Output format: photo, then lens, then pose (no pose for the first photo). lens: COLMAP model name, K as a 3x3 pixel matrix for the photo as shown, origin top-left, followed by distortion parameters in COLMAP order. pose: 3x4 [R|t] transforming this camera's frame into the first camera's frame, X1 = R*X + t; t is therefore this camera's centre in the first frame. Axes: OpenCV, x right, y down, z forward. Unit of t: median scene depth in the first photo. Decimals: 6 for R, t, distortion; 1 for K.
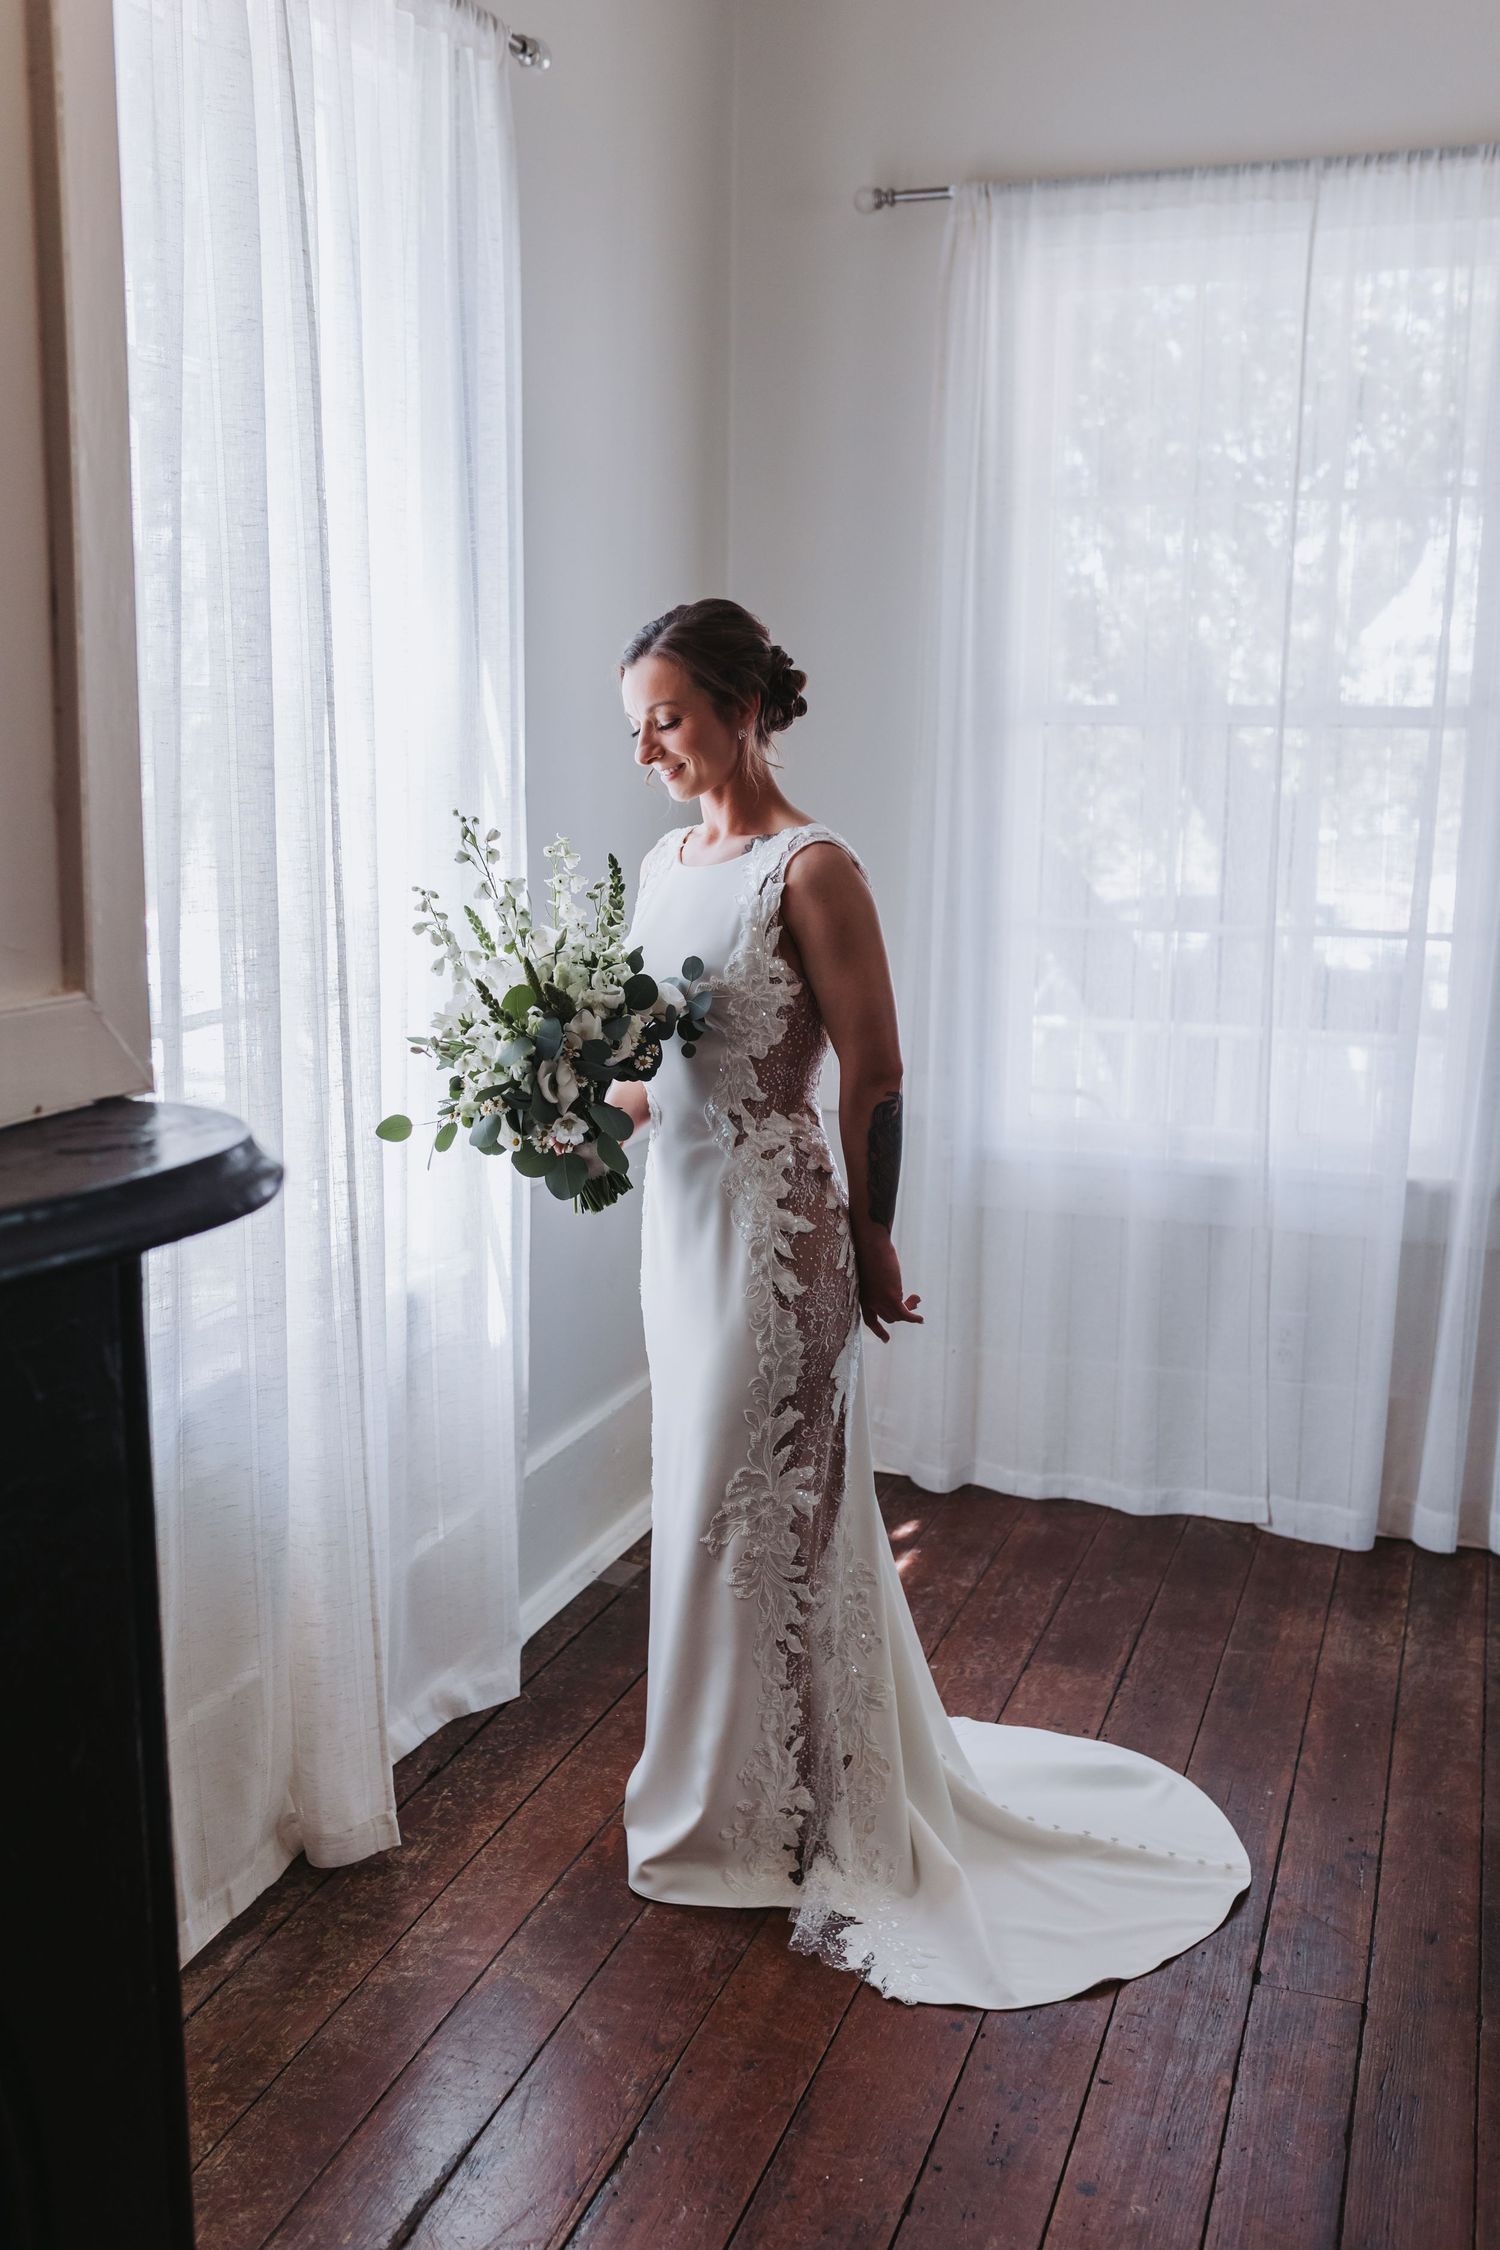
lens RADIAL K [[2139.0, 0, 751.3], [0, 2139.0, 1133.6], [0, 0, 1]] dist [-0.000865, 0.017176]
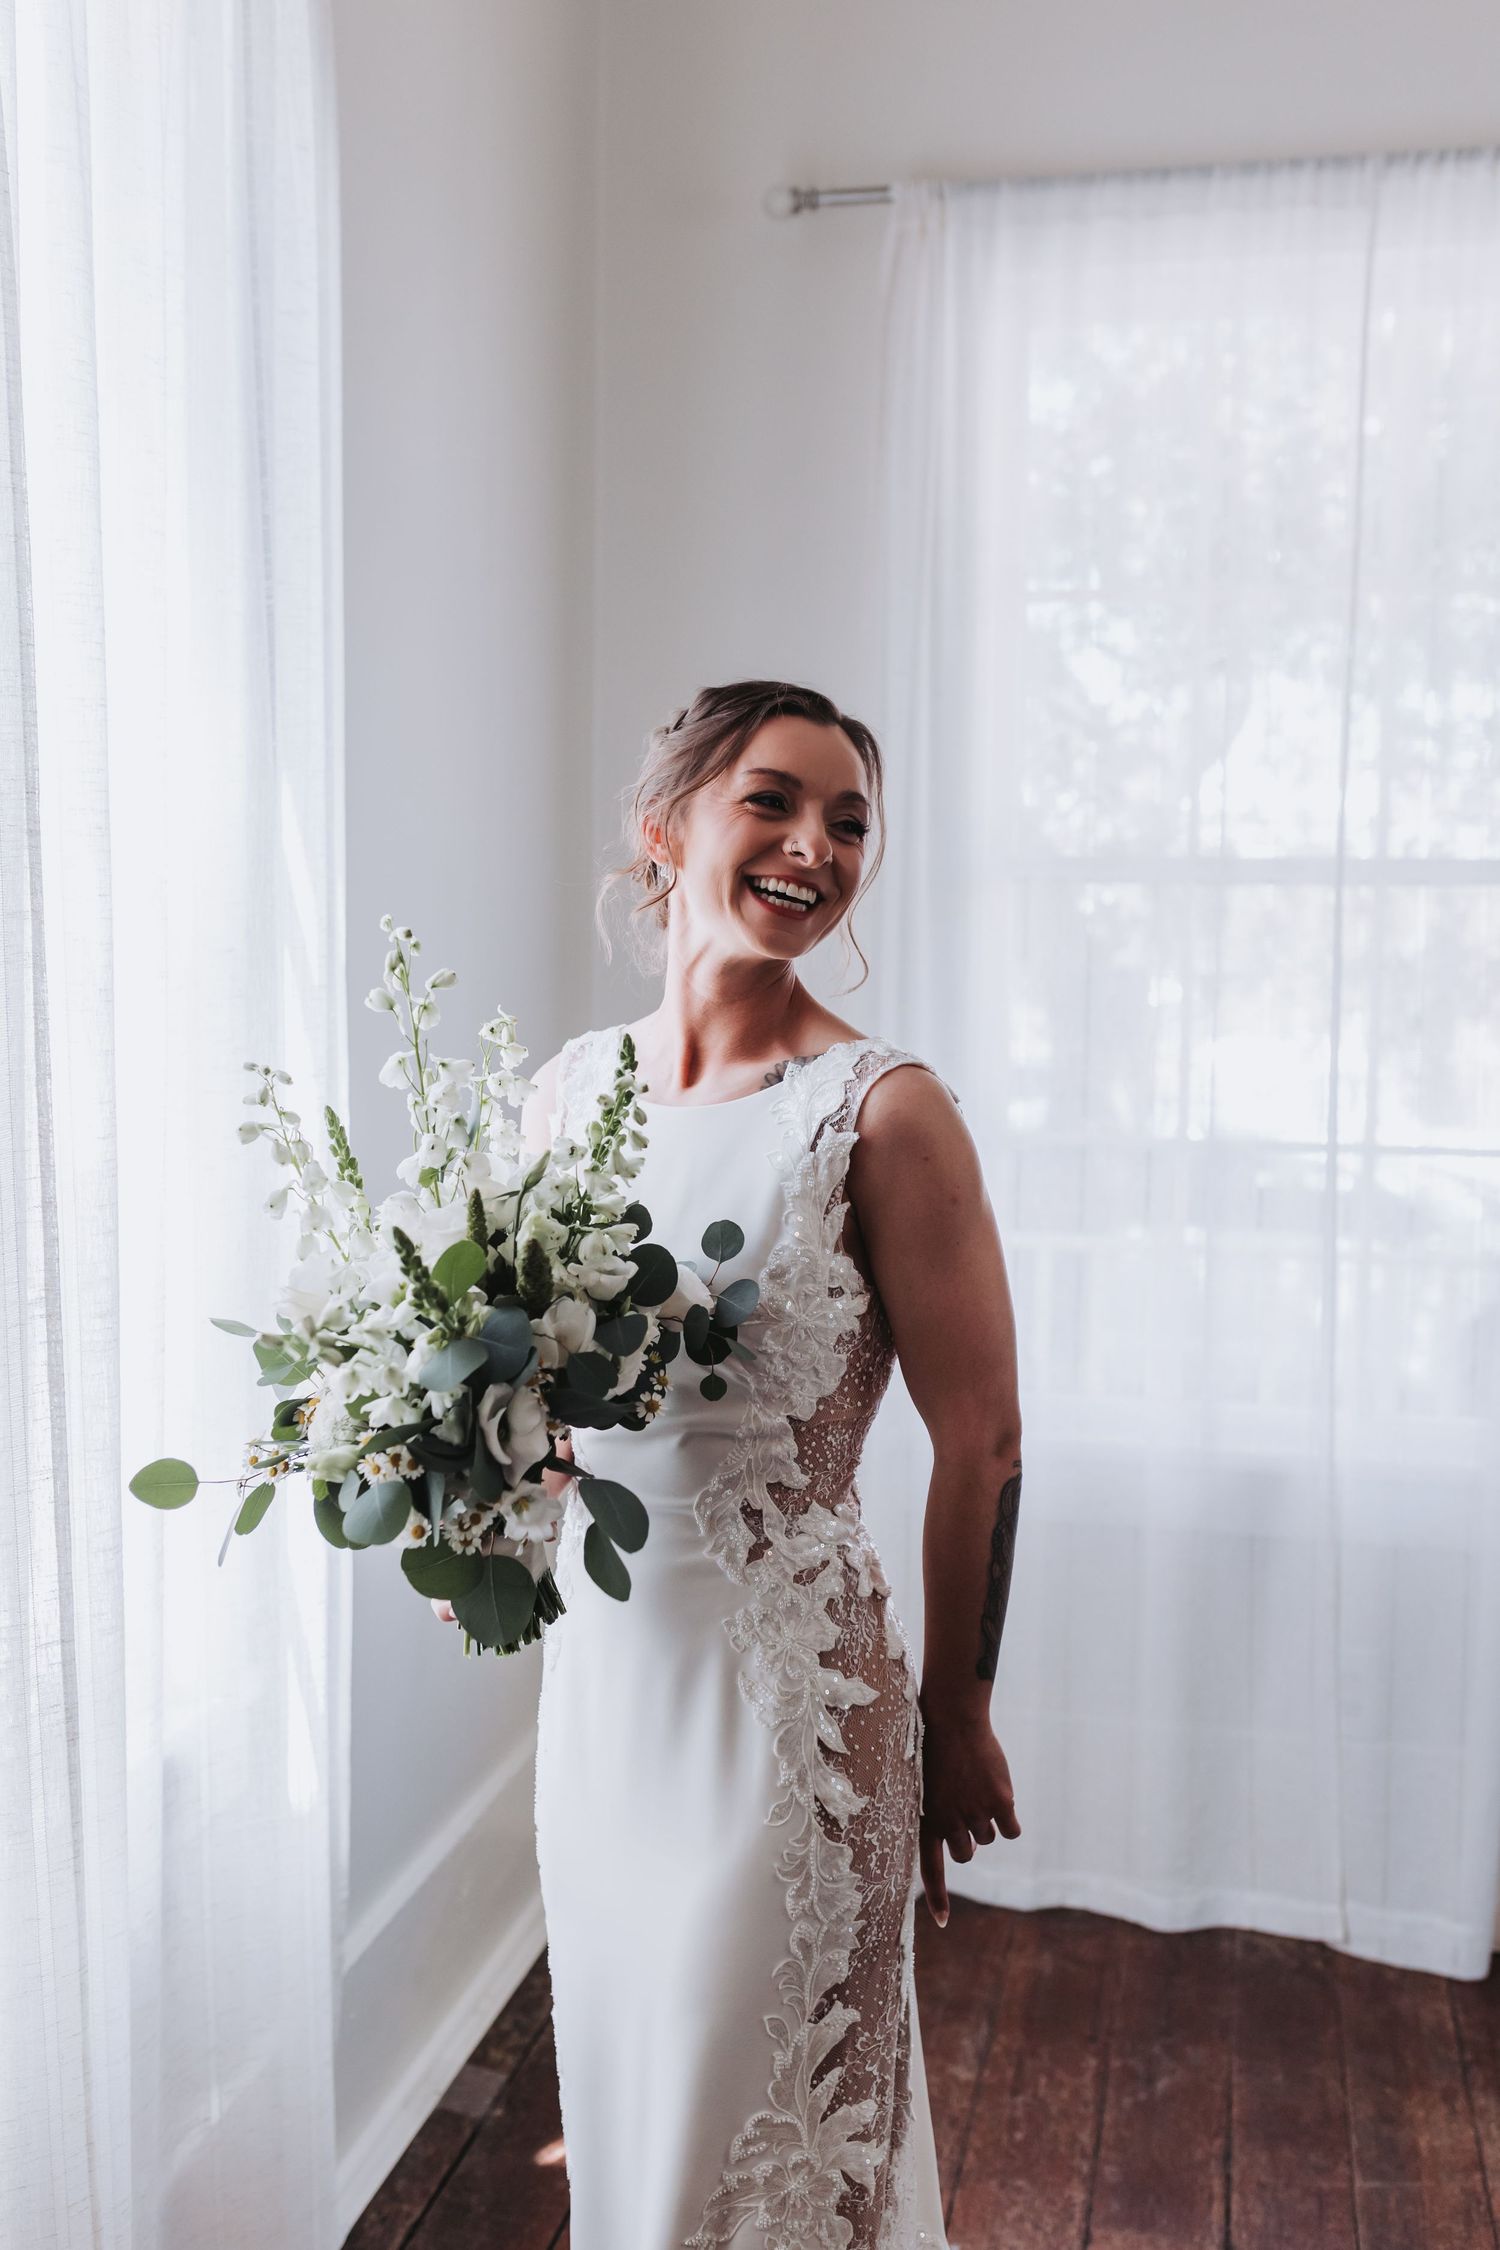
lens RADIAL K [[2136.6, 0, 750.0], [0, 2136.6, 1125.0], [0, 0, 1]] dist [0.001252, 0.005692]
pose [[0.993677, -0.010520, 0.111785, -0.058266], [0.019490, 0.996648, -0.079458, -0.060636], [-0.110574, 0.081134, 0.990551, 0.347225]]
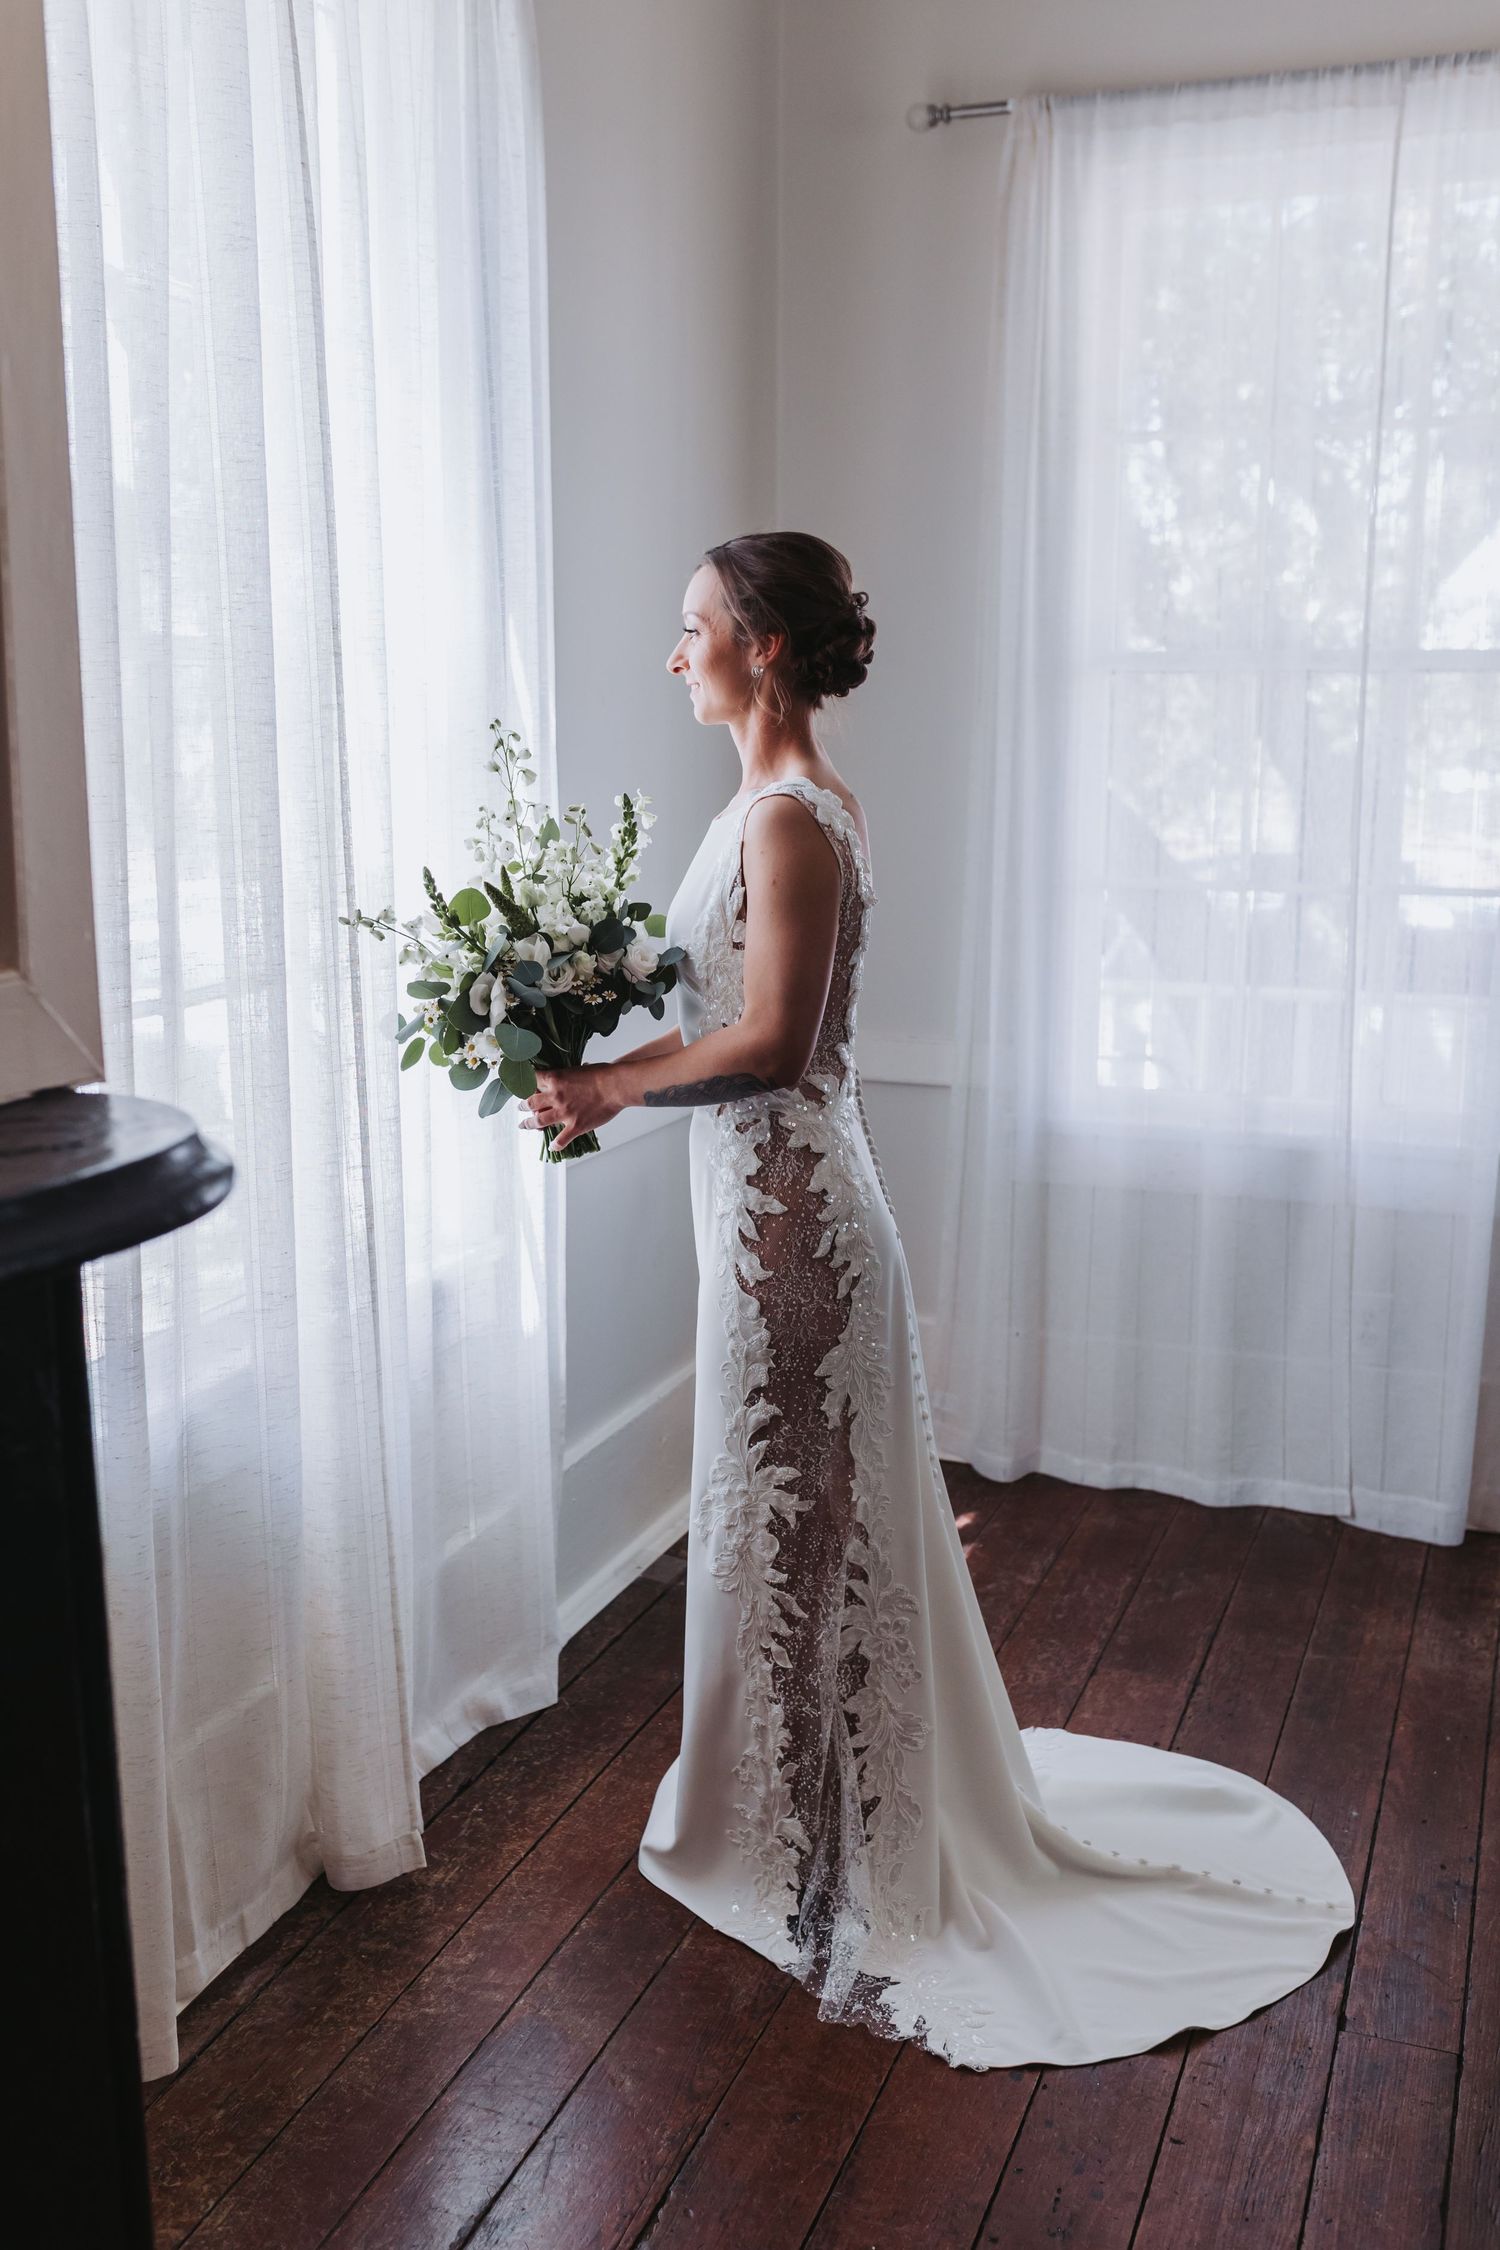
lens RADIAL K [[2136.6, 0, 750.0], [0, 2136.6, 1125.0], [0, 0, 1]] dist [0.001252, 0.005692]
pose [[0.999396, -0.004273, -0.034495, 0.012105], [0.004741, 0.999898, 0.013485, -0.006533], [0.034434, -0.013640, 0.999314, 0.063040]]
